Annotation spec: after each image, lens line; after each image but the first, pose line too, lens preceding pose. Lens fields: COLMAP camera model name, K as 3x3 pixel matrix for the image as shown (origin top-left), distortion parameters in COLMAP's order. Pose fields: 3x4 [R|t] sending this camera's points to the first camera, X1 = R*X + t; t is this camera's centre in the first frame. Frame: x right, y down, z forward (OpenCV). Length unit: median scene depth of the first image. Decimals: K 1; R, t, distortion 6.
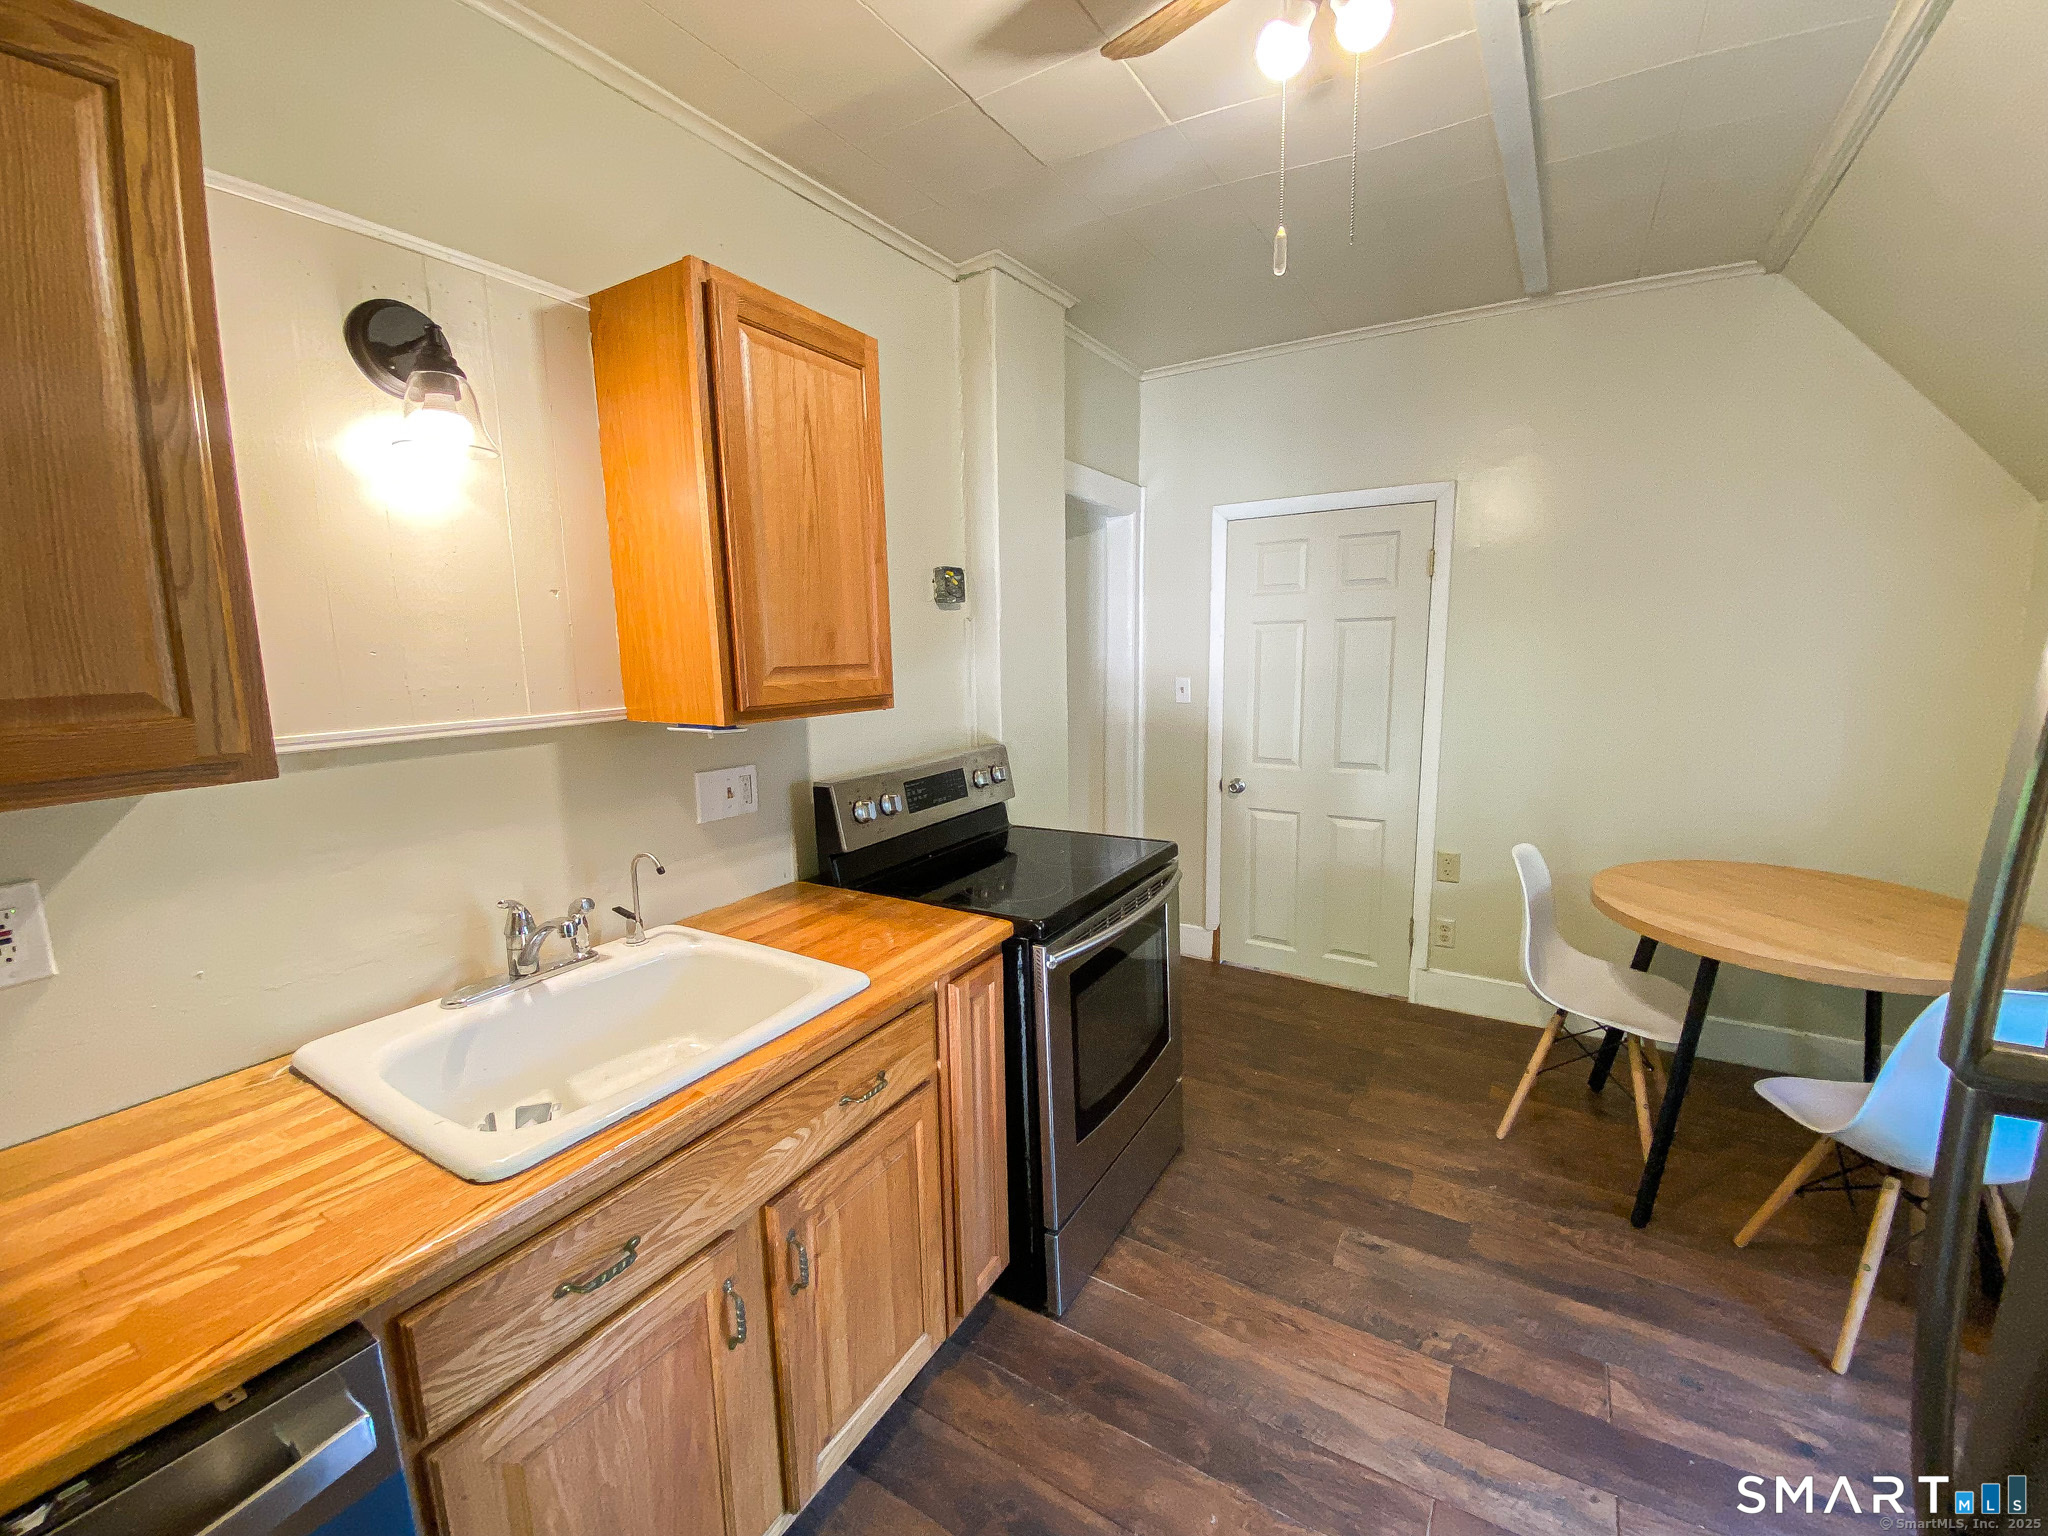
lens RADIAL K [[853.2, 0, 1024.9], [0, 853.2, 757.1], [0, 0, 1]] dist [-0.001695, -0.000440]
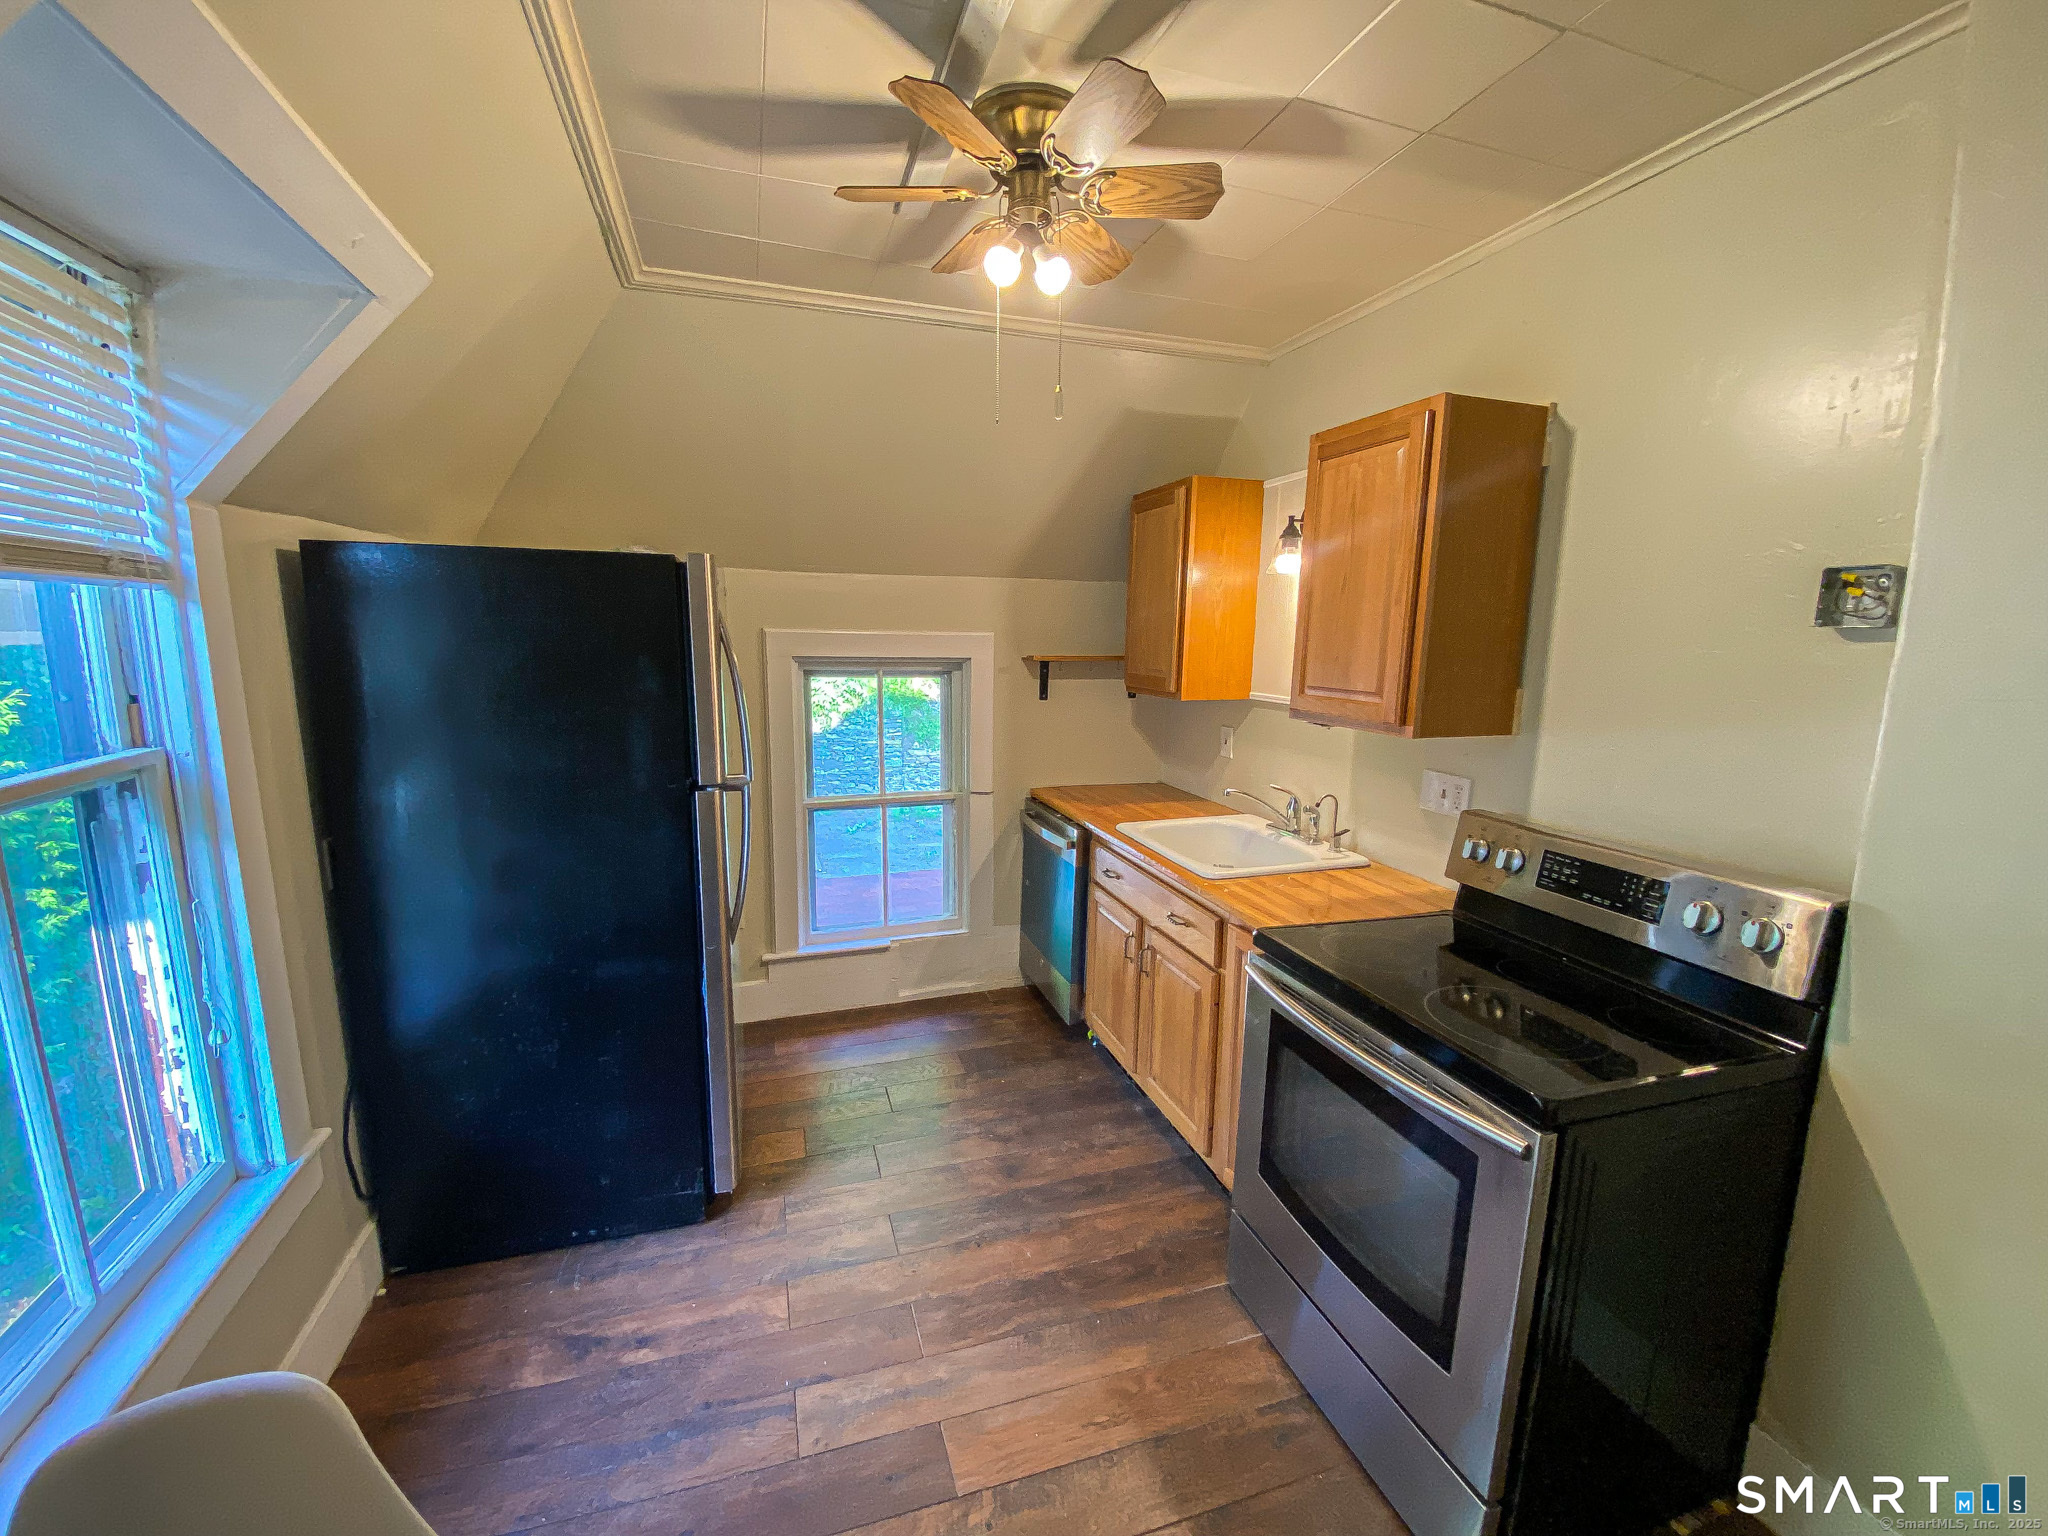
lens RADIAL K [[853.2, 0, 1022.4], [0, 853.2, 783.2], [0, 0, 1]] dist [-0.001695, -0.000440]
pose [[-0.651910, 0.140512, -0.745165, 1.074286], [-0.111729, 0.954158, 0.277668, -0.276078], [0.750020, 0.264271, -0.606325, 1.467501]]
